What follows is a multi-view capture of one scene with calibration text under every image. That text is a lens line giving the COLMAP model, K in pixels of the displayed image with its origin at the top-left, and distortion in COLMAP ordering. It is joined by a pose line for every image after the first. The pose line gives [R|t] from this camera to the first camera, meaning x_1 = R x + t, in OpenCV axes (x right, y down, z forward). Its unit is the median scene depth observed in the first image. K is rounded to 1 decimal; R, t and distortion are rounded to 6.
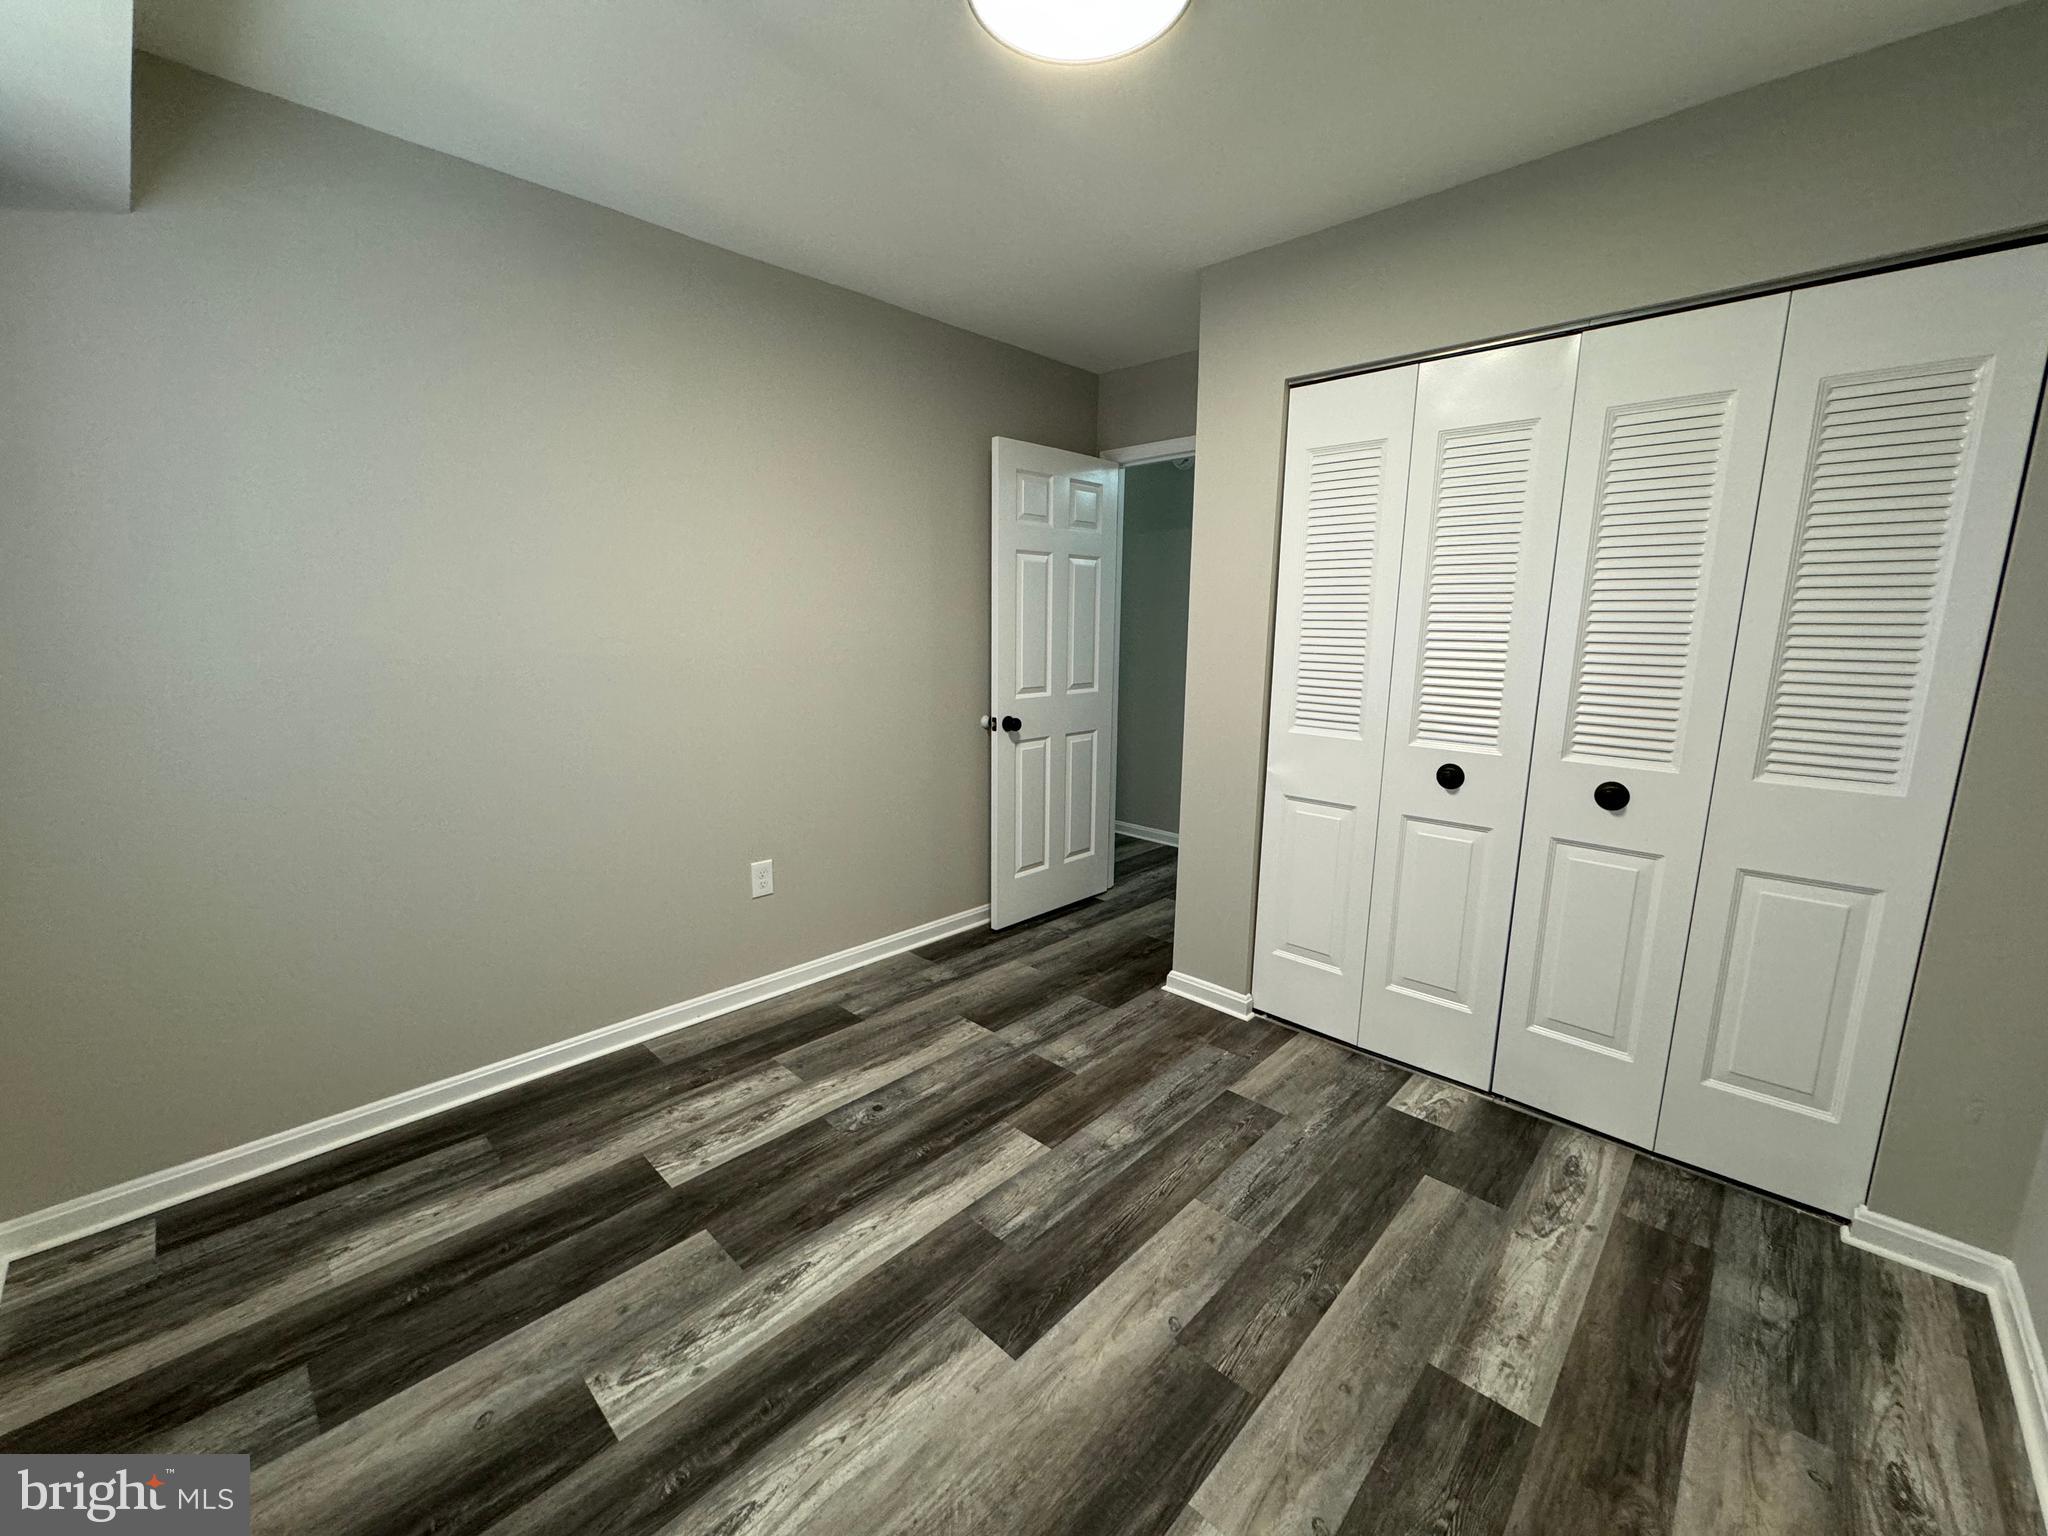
lens RADIAL K [[816.6, 0, 1023.1], [0, 816.6, 768.9], [0, 0, 1]] dist [-0.002129, 0.000231]
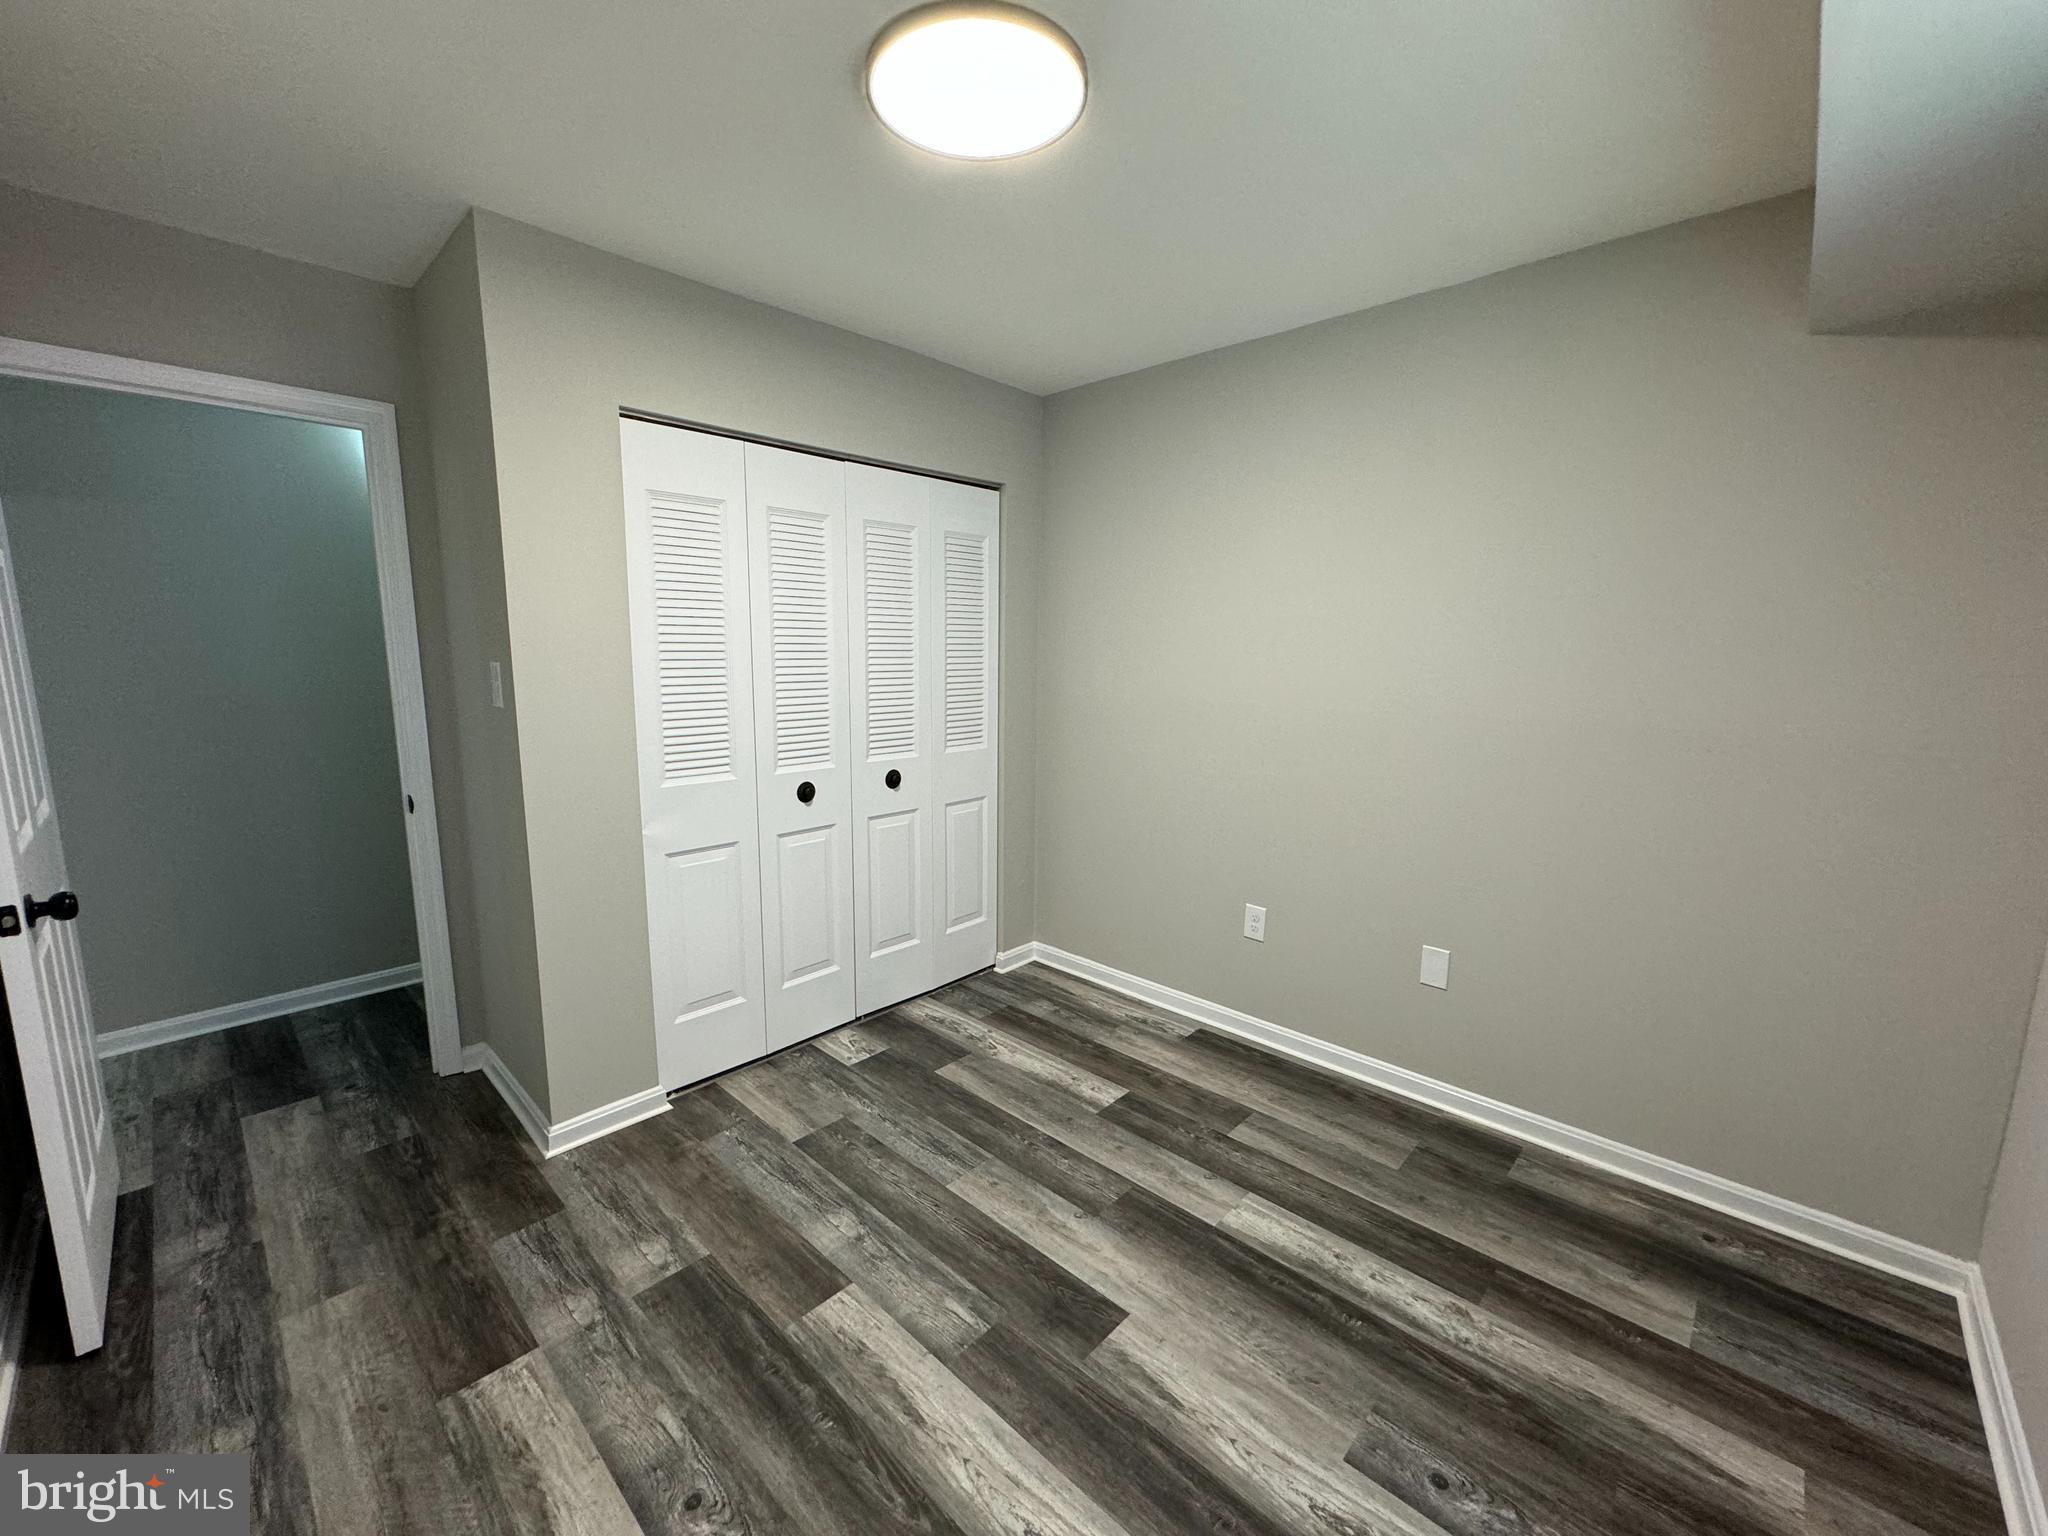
lens RADIAL K [[816.6, 0, 1023.1], [0, 816.6, 768.9], [0, 0, 1]] dist [-0.002129, 0.000231]
pose [[-0.004764, -0.162091, 0.986764, -0.795397], [0.169874, 0.972302, 0.160536, -0.193921], [-0.985454, 0.168390, 0.022903, 0.757736]]
